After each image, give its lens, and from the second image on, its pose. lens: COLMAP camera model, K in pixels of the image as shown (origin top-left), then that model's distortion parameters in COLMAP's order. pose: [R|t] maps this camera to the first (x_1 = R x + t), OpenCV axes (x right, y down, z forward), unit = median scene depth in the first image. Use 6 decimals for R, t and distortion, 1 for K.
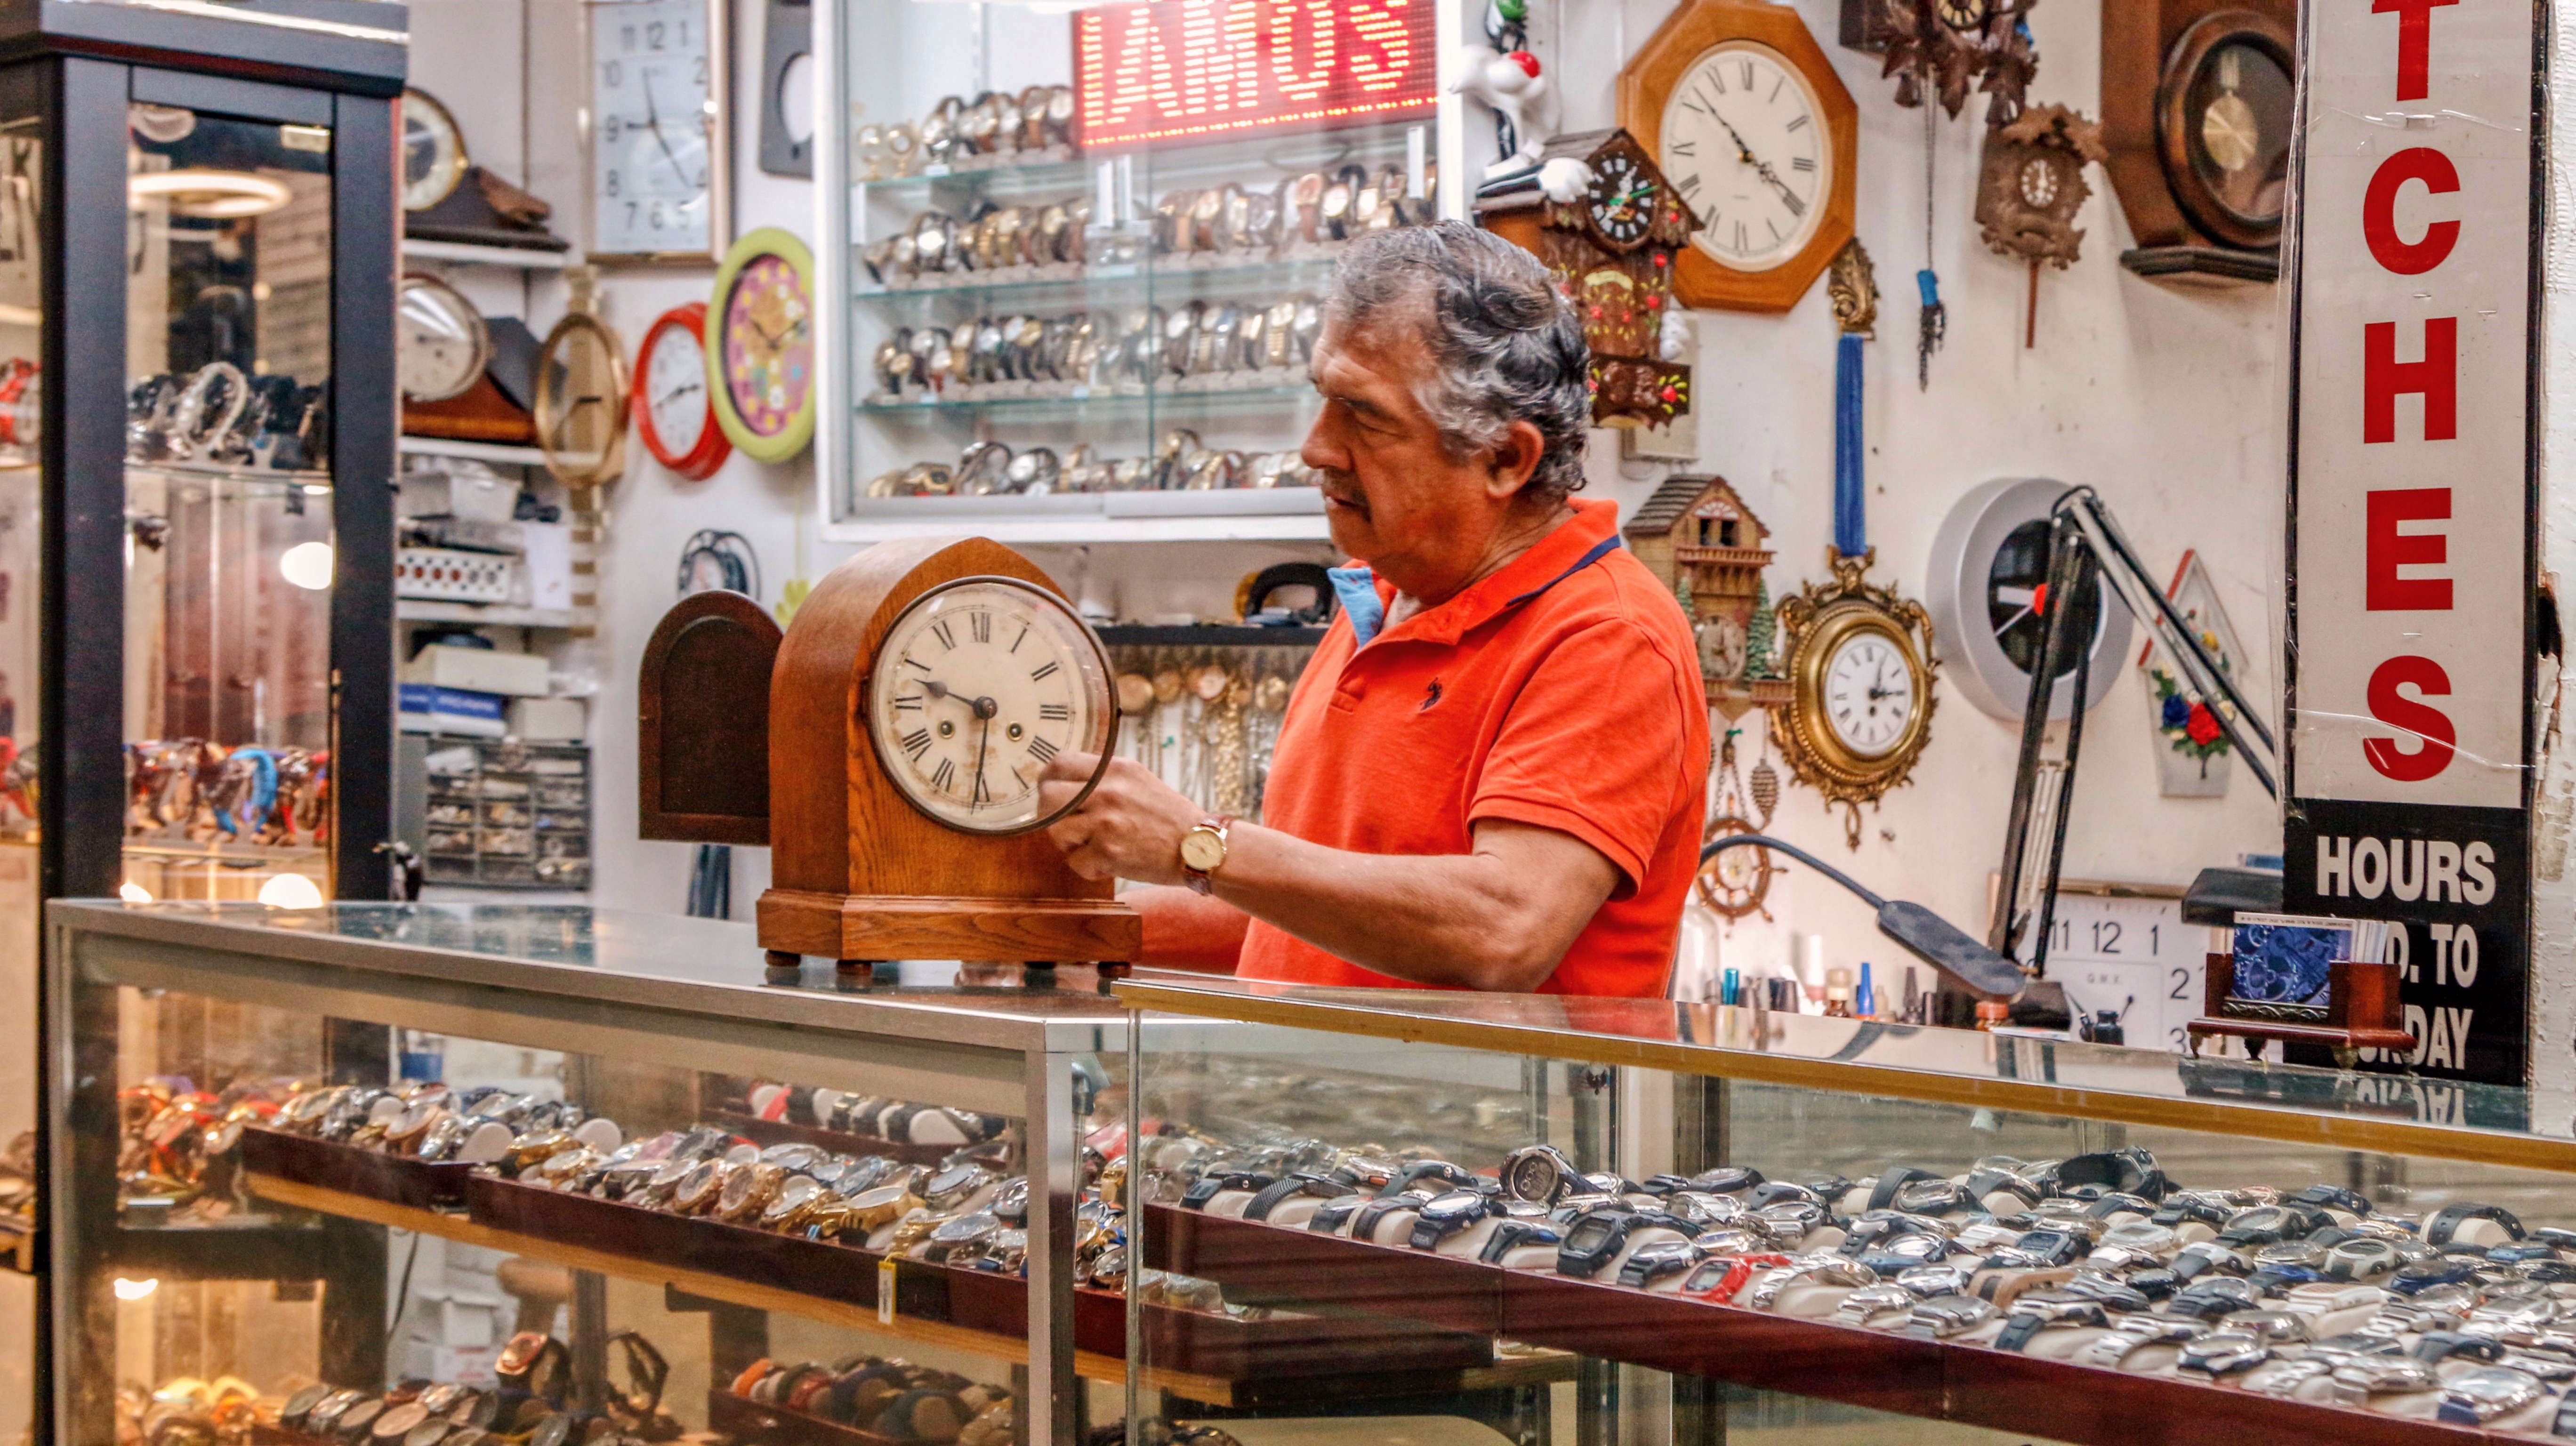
lens RADIAL K [[4997.3, 0, 1288.9], [0, 4997.3, 726.3], [0, 0, 1]] dist [0.085879, 0.000000]
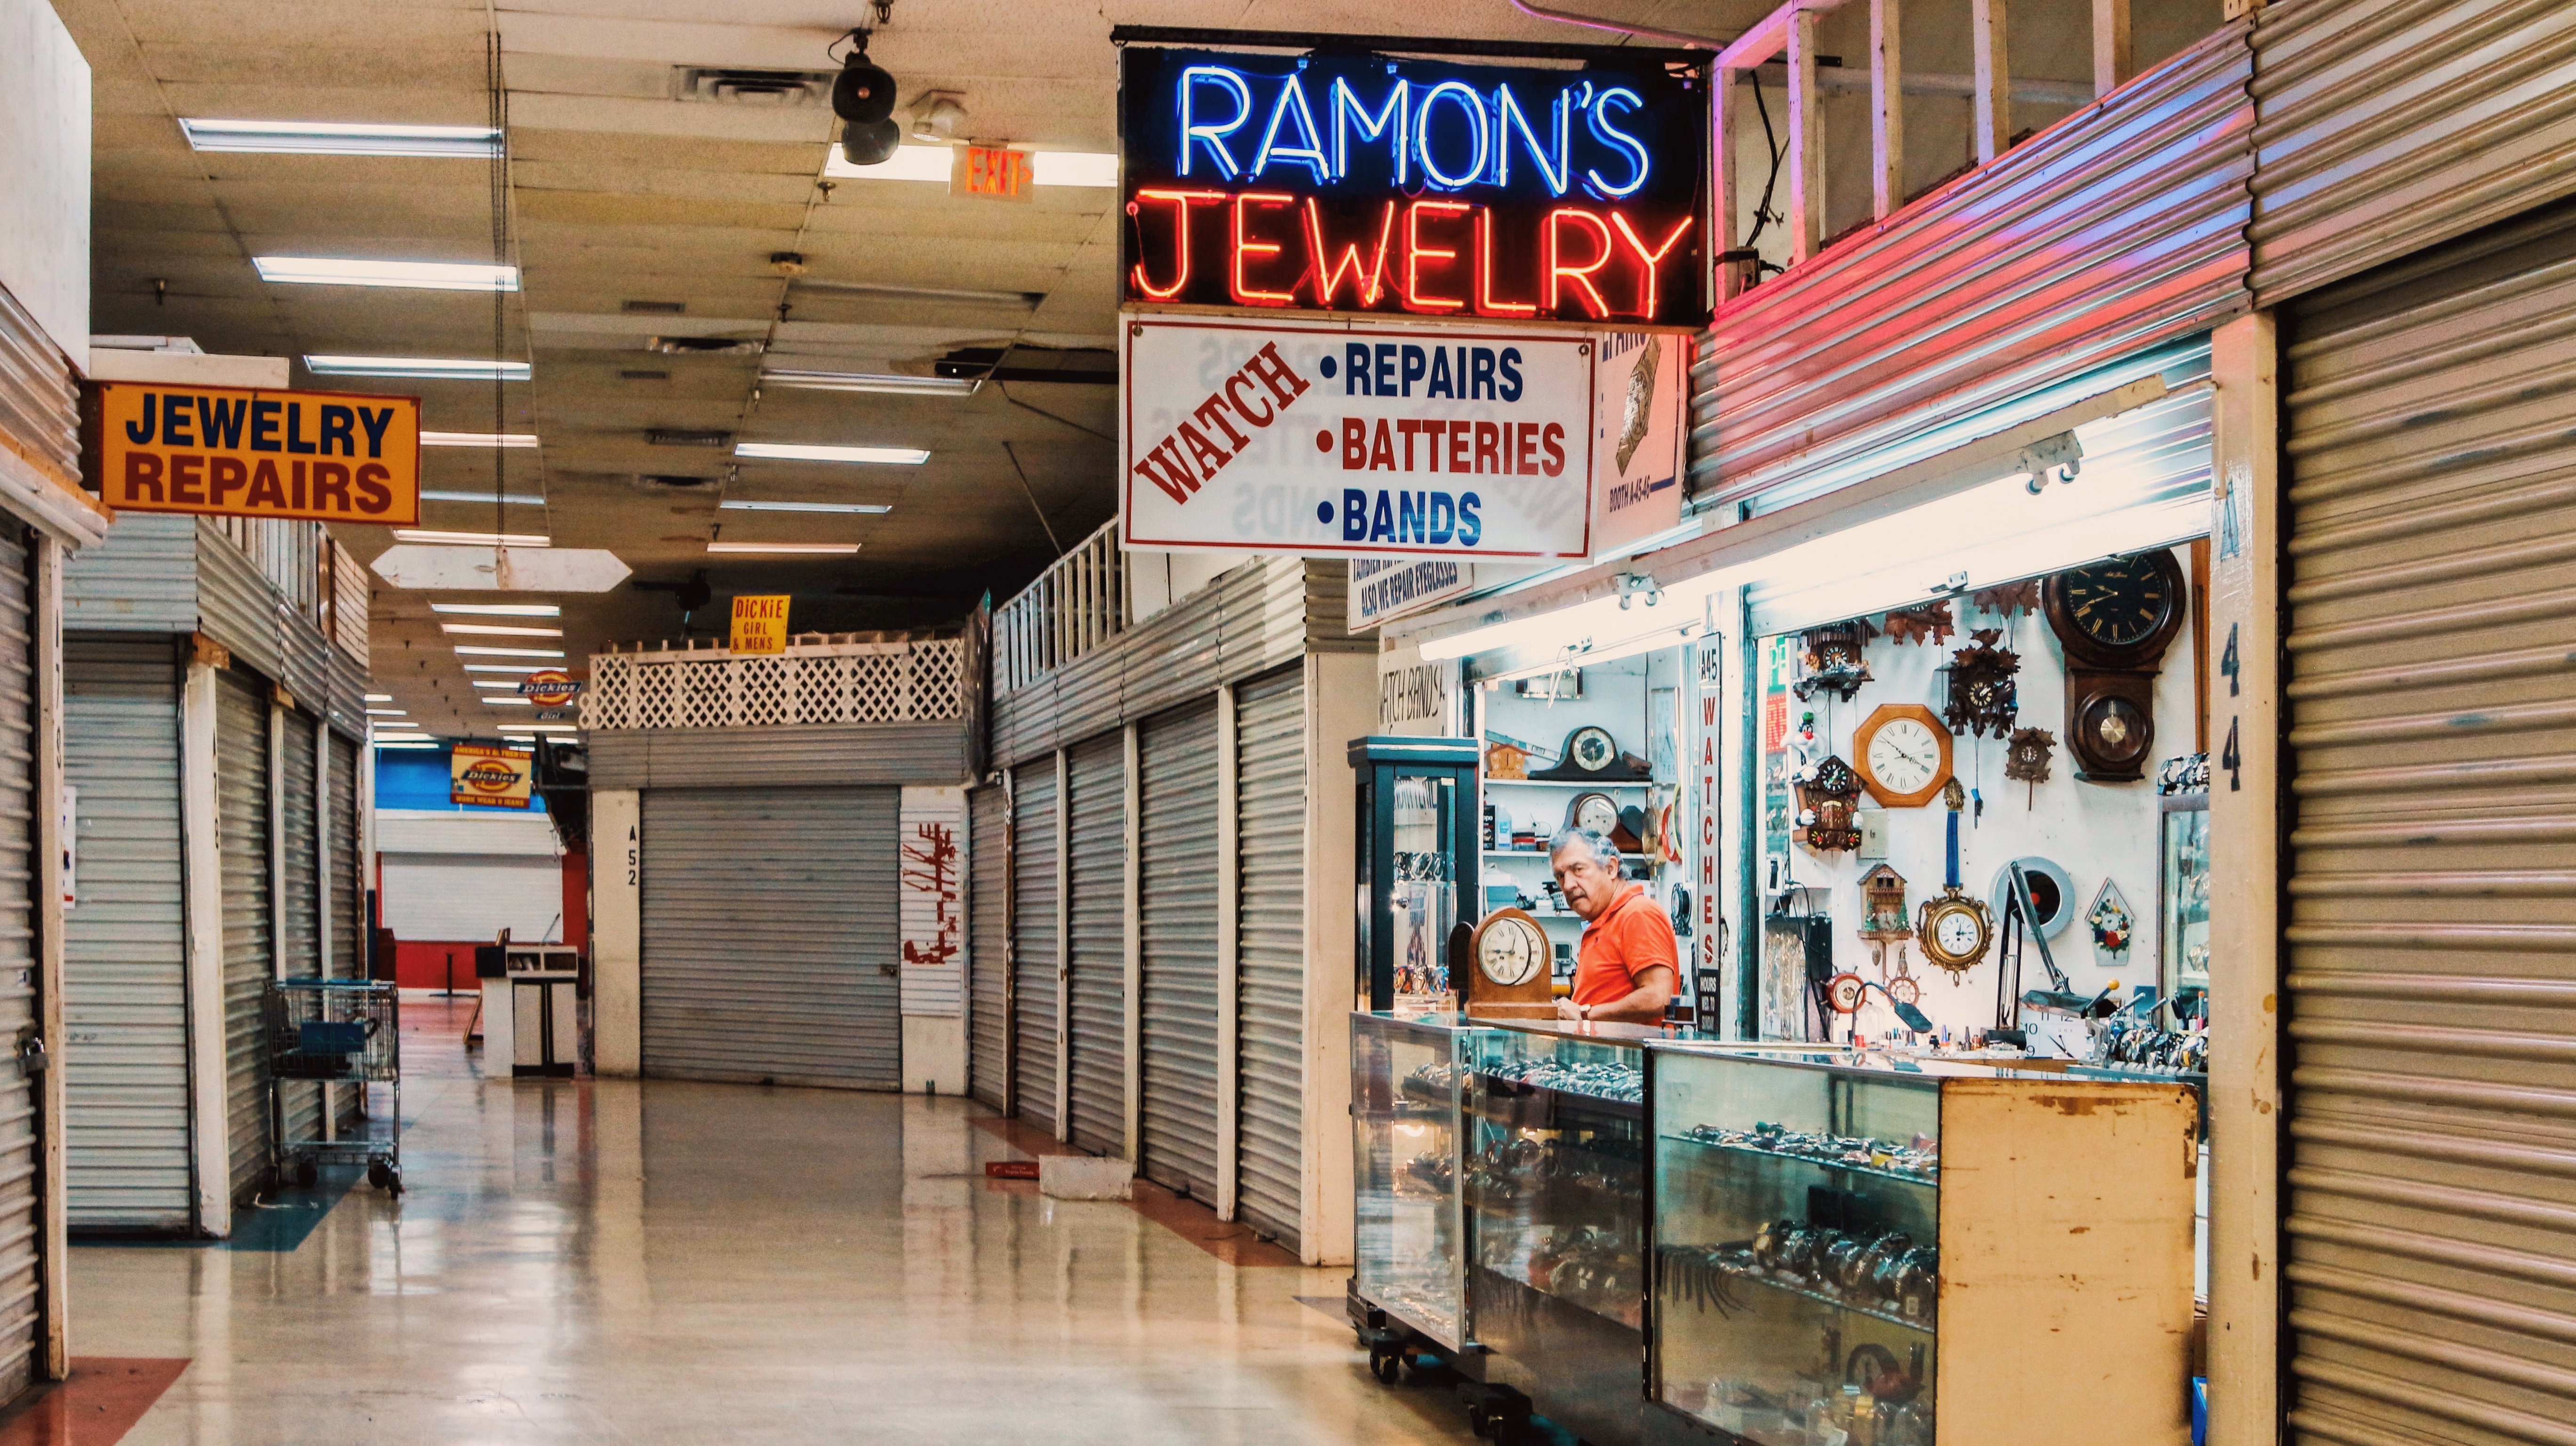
lens RADIAL K [[4092.4, 0, 1287.8], [0, 4092.4, 723.5], [0, 0, 1]] dist [0.016834, 0.000000]
pose [[0.872846, -0.054060, -0.484992, 0.946020], [0.028817, 0.997821, -0.059360, 0.001915], [0.487144, 0.037836, 0.872502, -1.301599]]
